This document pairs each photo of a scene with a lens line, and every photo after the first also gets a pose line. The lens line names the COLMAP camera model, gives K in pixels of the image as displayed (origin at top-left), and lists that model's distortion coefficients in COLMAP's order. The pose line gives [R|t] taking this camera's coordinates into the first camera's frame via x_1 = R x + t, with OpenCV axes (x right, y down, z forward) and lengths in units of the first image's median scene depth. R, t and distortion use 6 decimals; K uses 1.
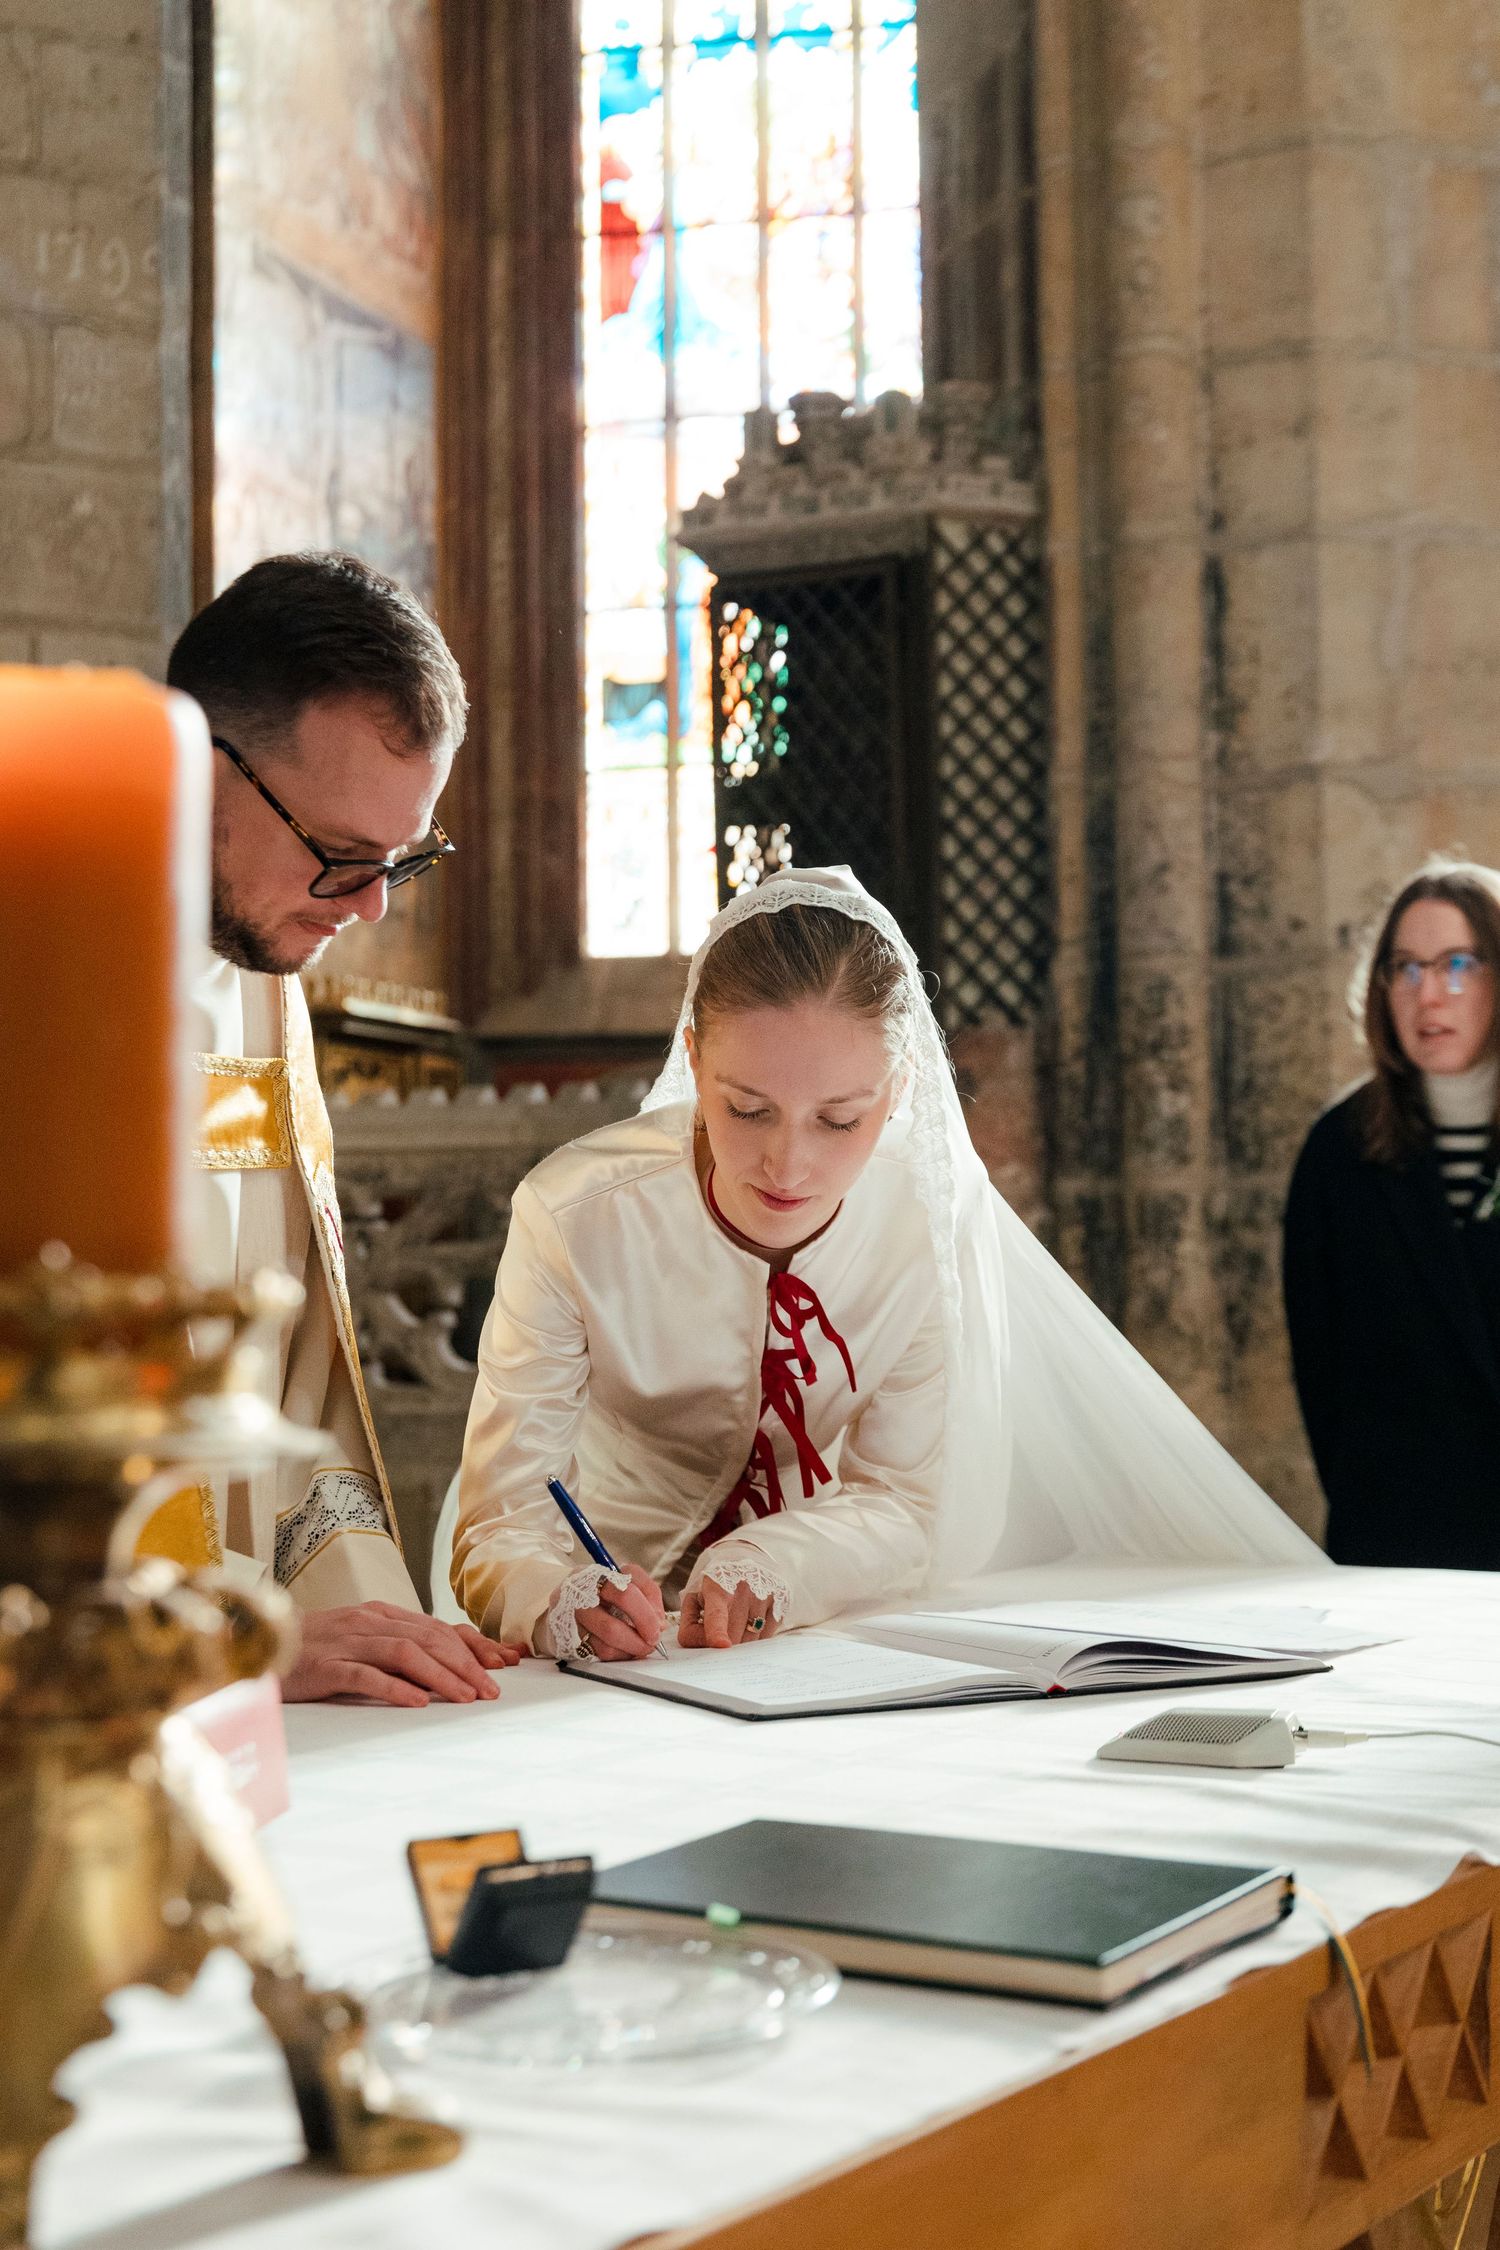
lens RADIAL K [[3180.8, 0, 752.5], [0, 3180.8, 1121.1], [0, 0, 1]] dist [0.002749, 0.000000]
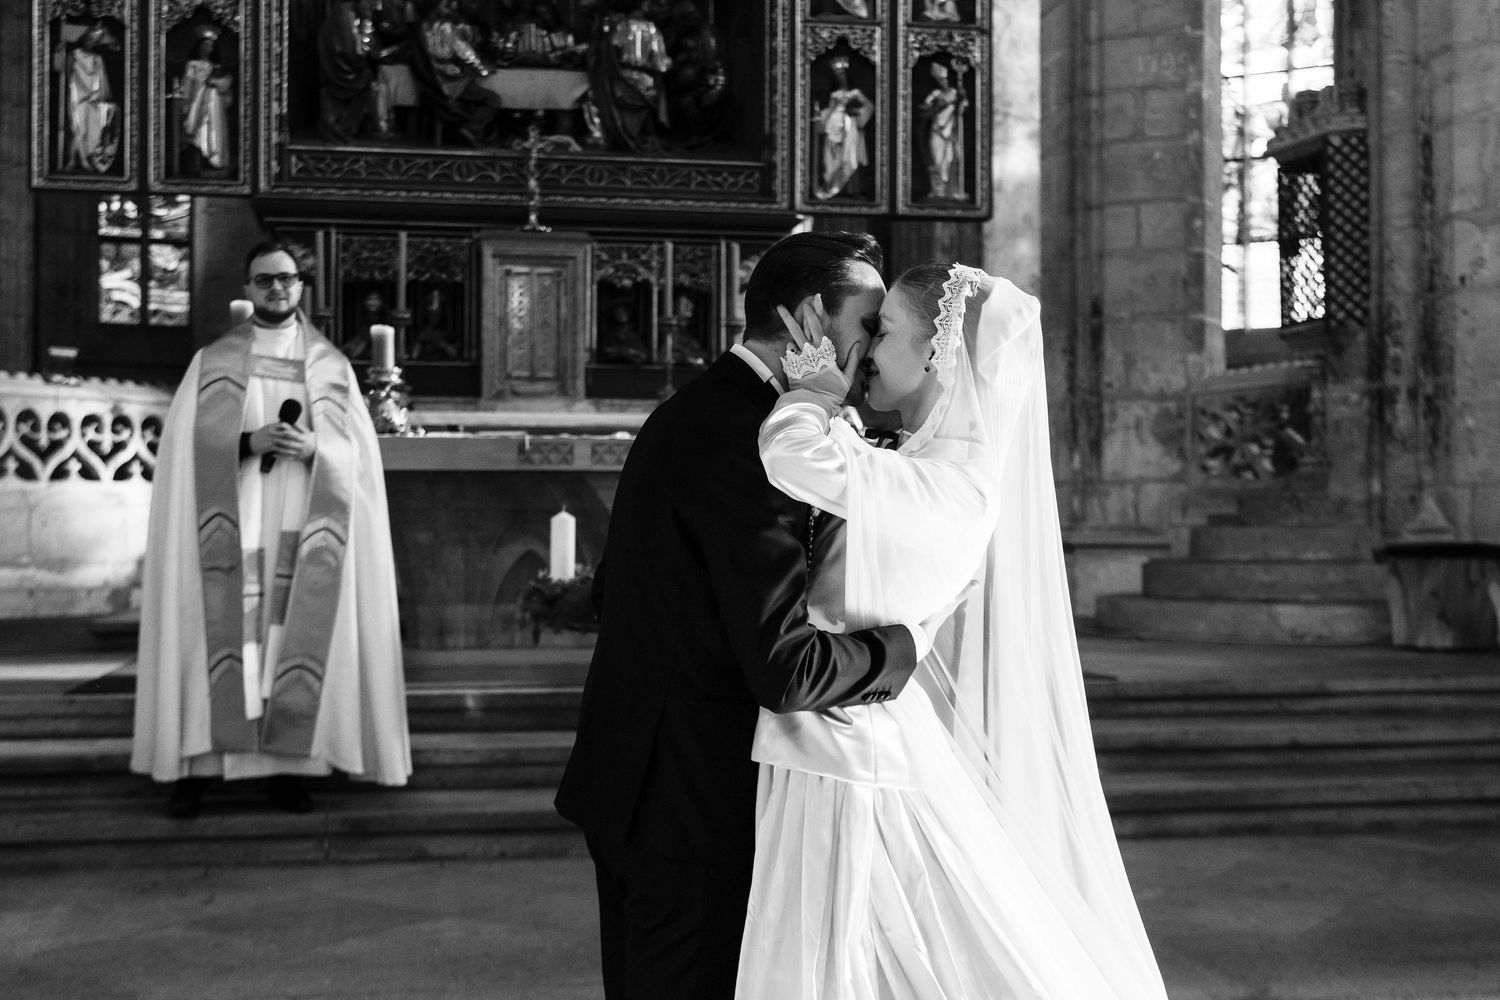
lens RADIAL K [[1882.0, 0, 729.4], [0, 1882.0, 489.1], [0, 0, 1]] dist [0.025310, 0.000000]
pose [[0.673655, -0.006967, -0.739013, 0.879687], [0.029887, 0.999394, 0.017822, 0.061329], [0.738441, -0.034092, 0.673456, -0.433014]]
